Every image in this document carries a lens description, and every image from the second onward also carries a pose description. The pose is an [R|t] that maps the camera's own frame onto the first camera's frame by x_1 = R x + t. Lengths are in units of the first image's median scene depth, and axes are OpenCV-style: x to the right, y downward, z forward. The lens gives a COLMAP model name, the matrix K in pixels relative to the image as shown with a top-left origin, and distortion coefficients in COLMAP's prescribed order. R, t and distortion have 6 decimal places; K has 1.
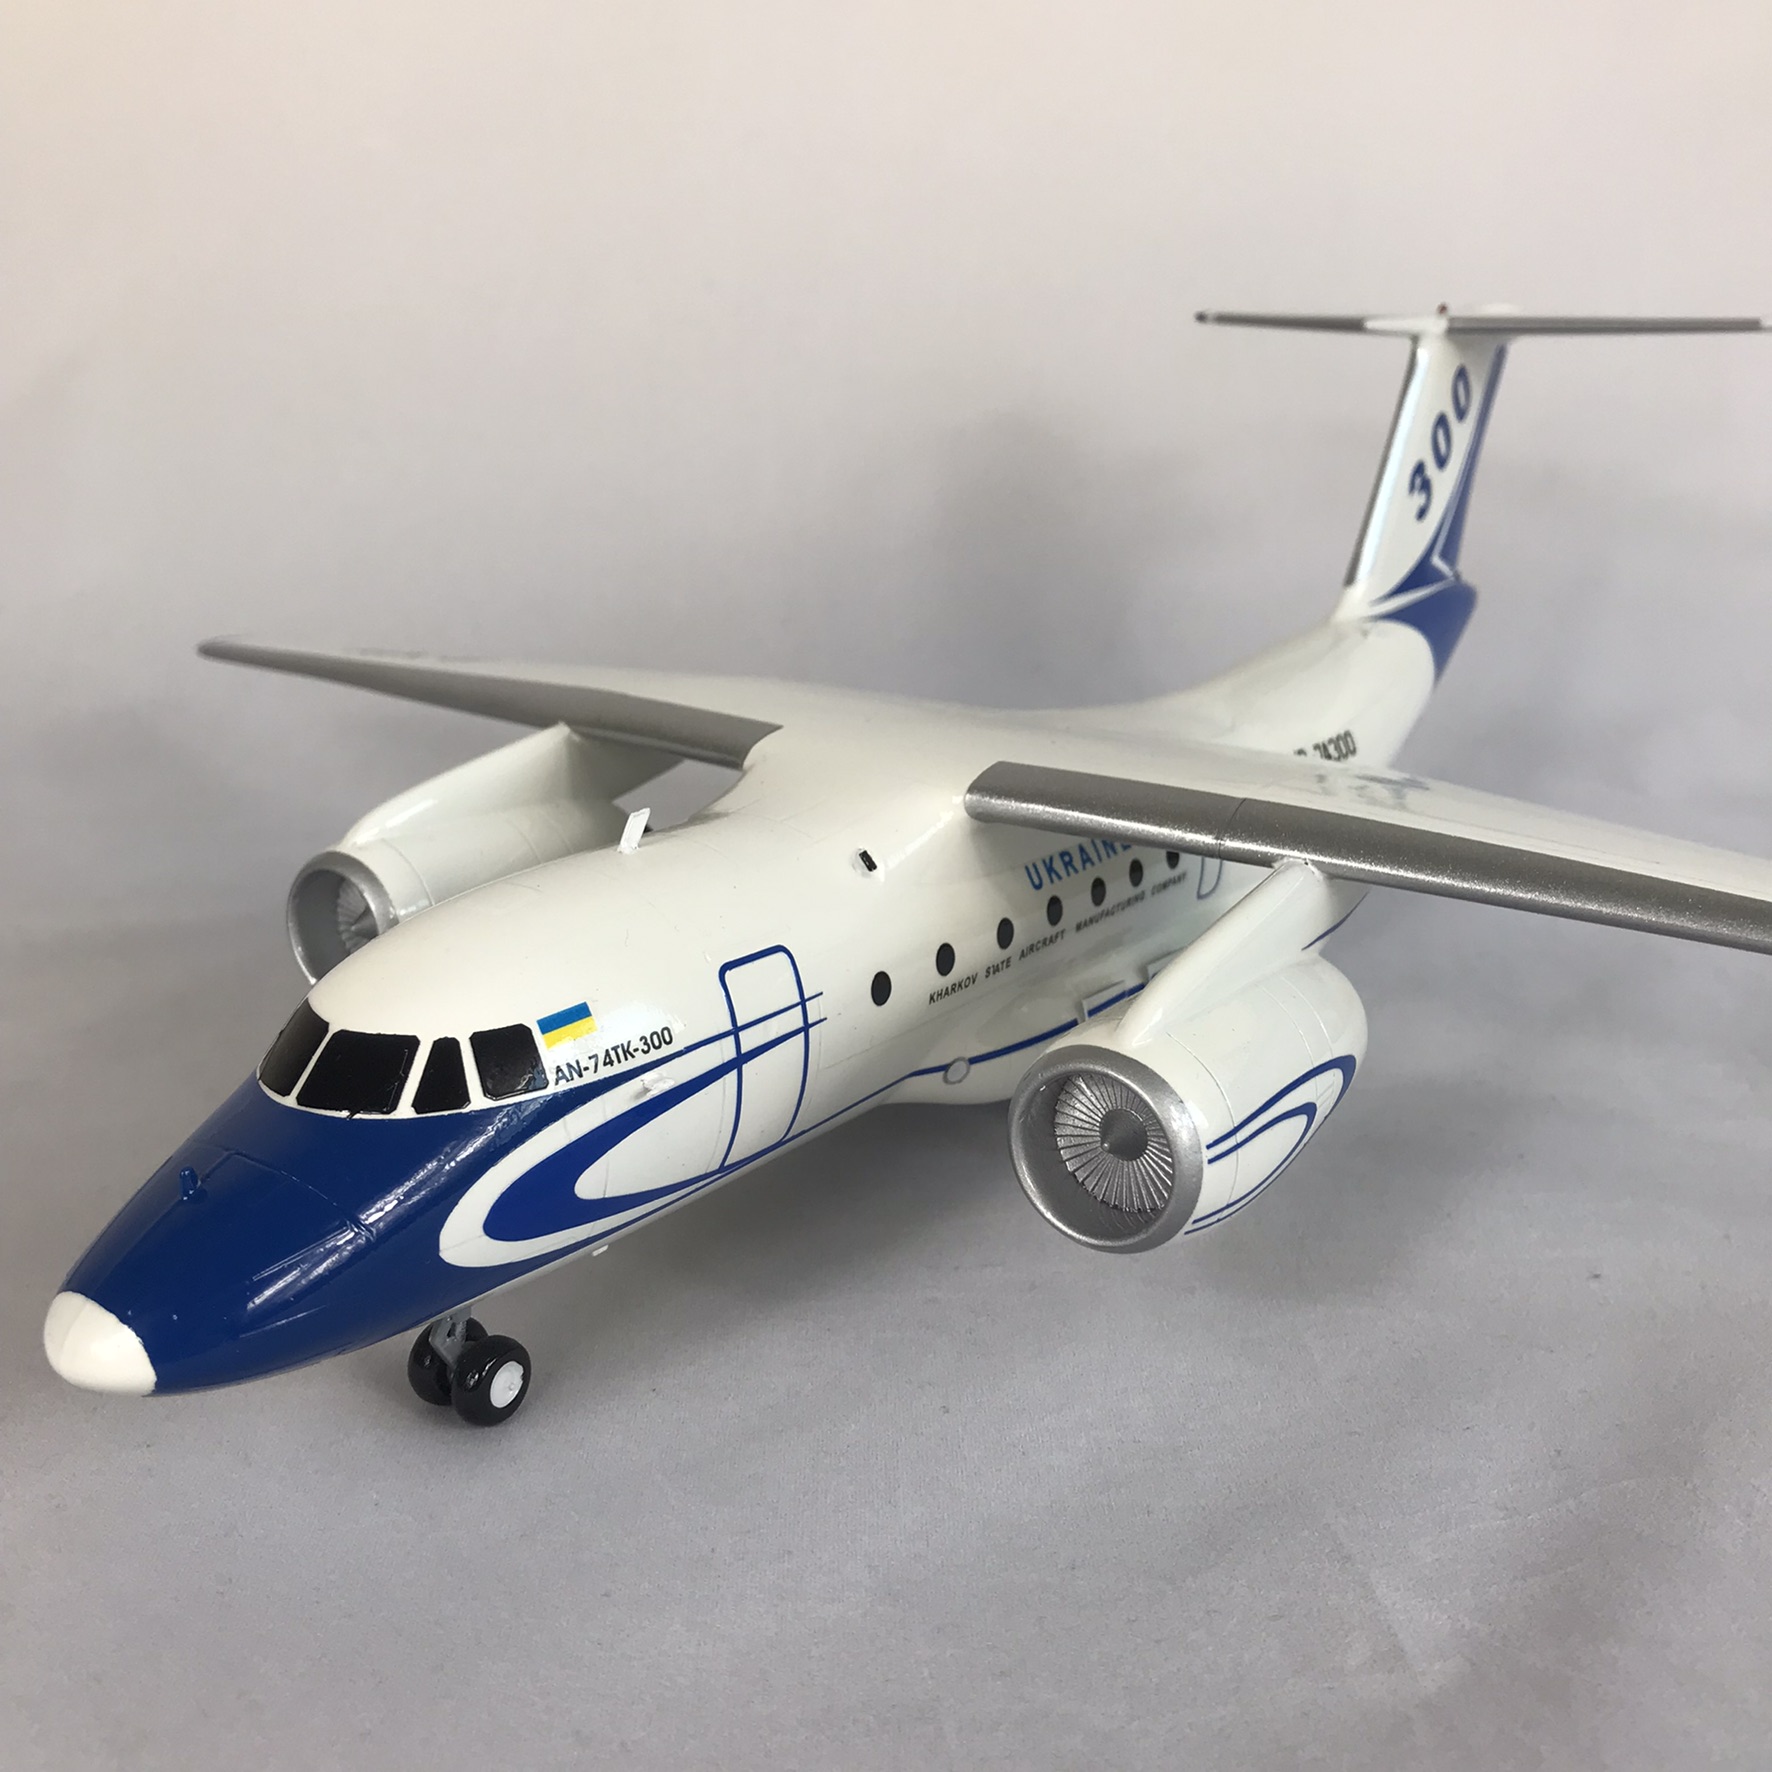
lens RADIAL K [[1996.8, 0, 884.8], [0, 1996.8, 851.6], [0, 0, 1]] dist [0.130599, -0.571466]
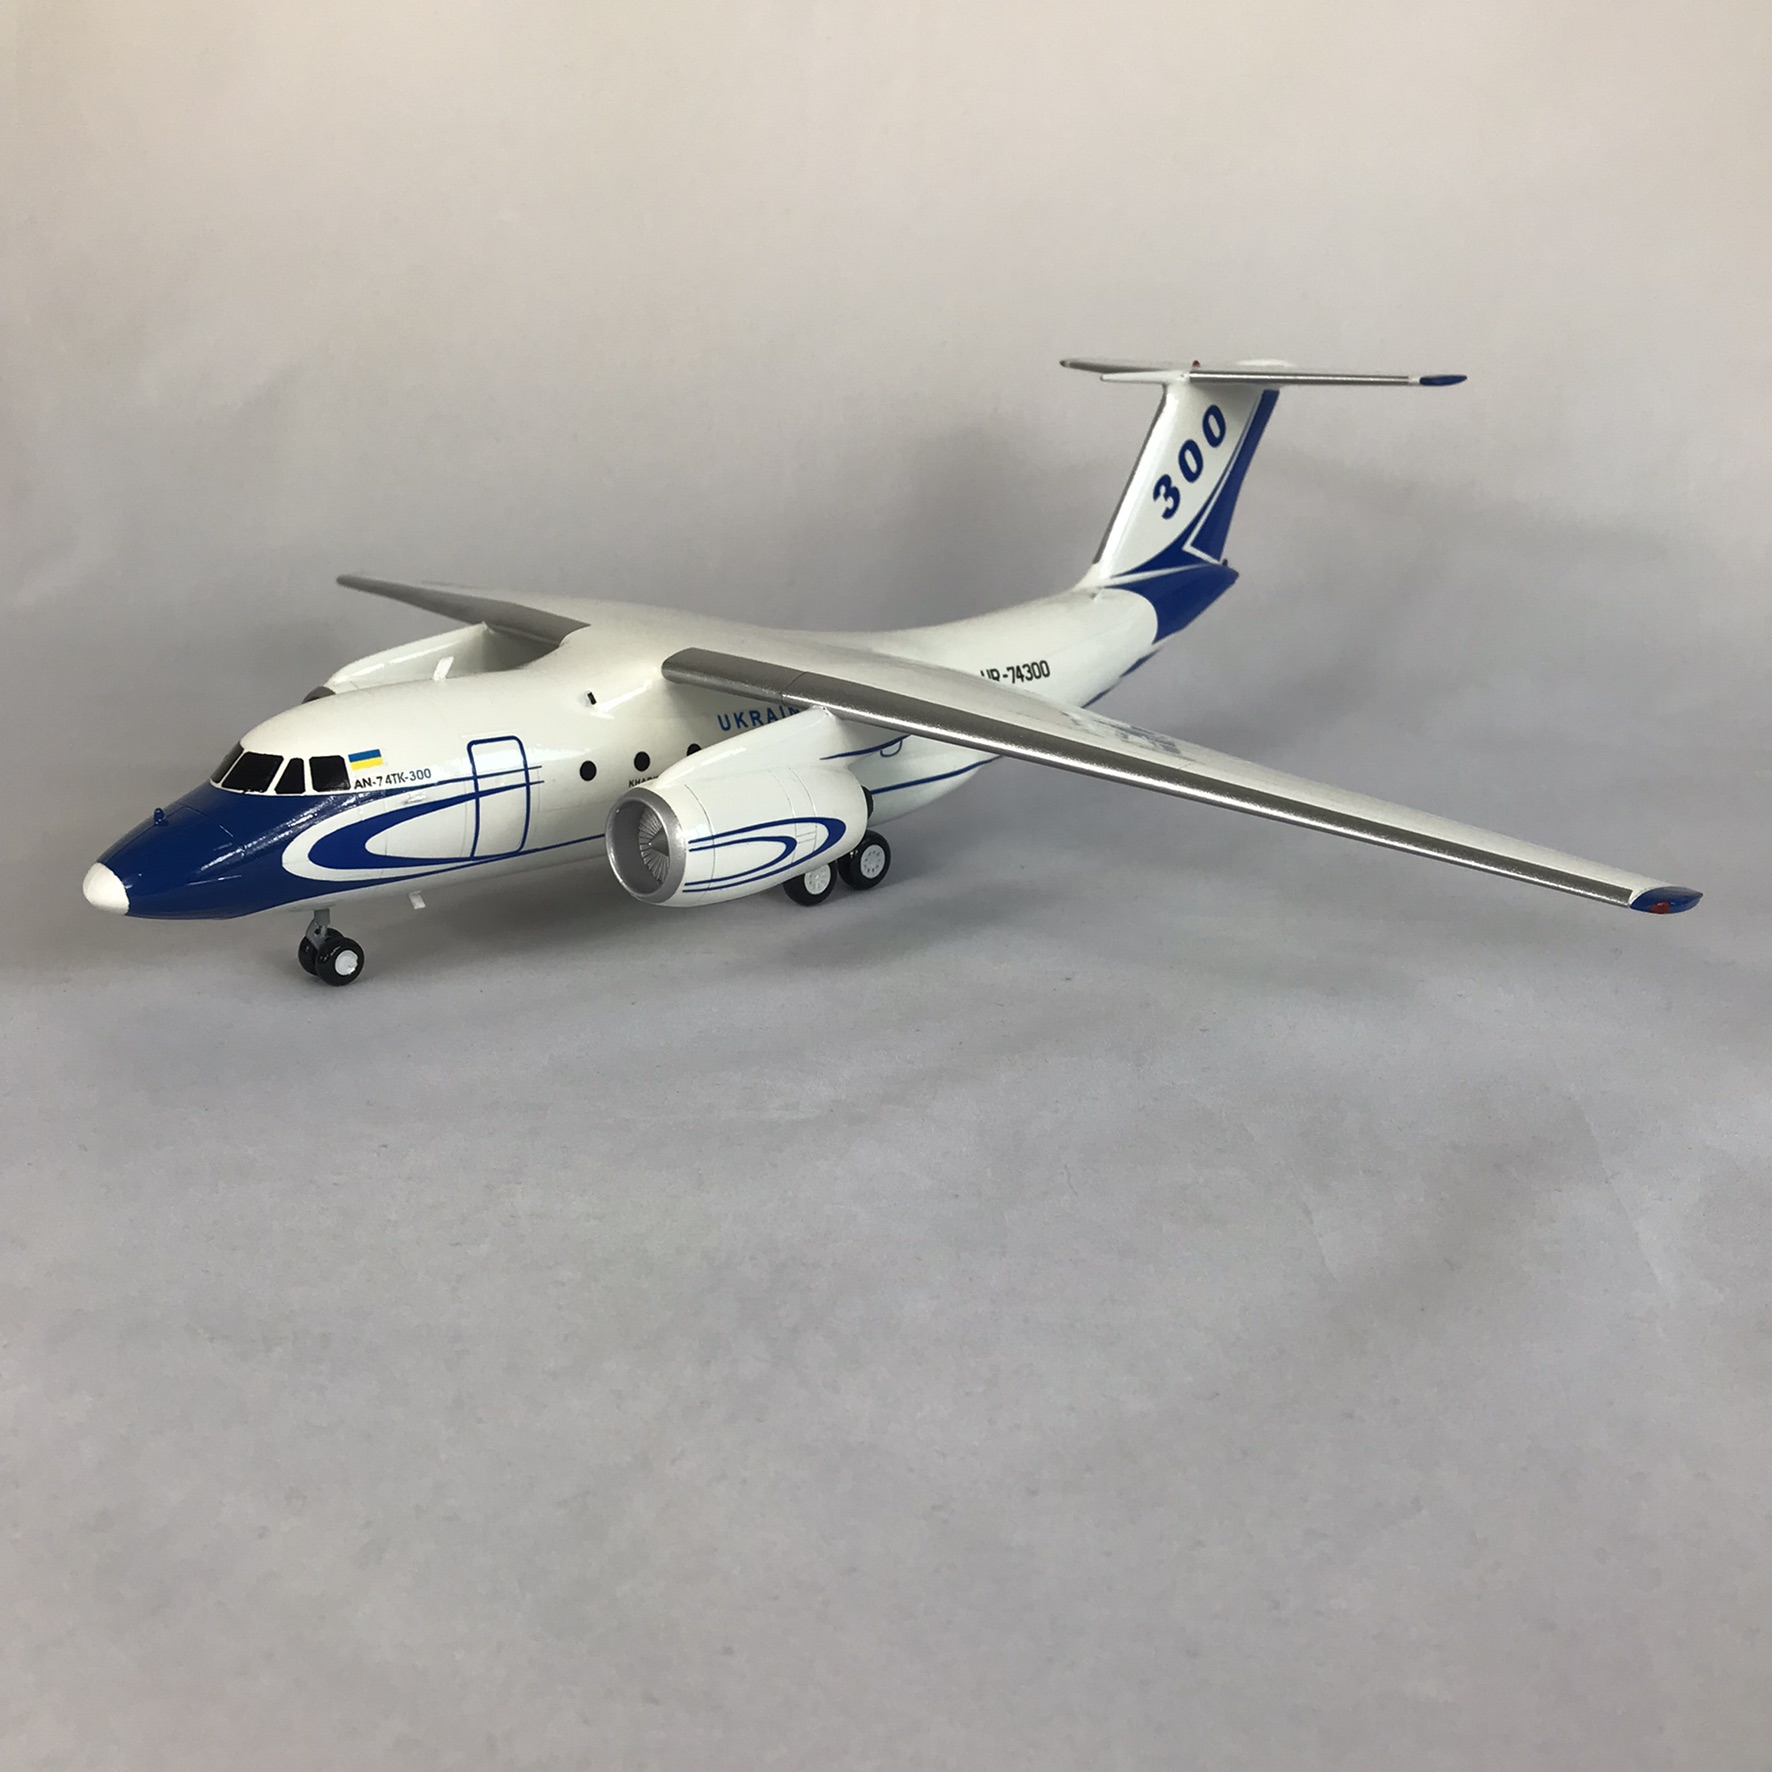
lens RADIAL K [[1996.8, 0, 884.8], [0, 1996.8, 851.6], [0, 0, 1]] dist [0.130599, -0.571466]
pose [[0.984911, 0.059915, -0.162360, 0.541910], [-0.059419, 0.998202, 0.007912, 0.110530], [0.162542, 0.001855, 0.986700, -0.671195]]
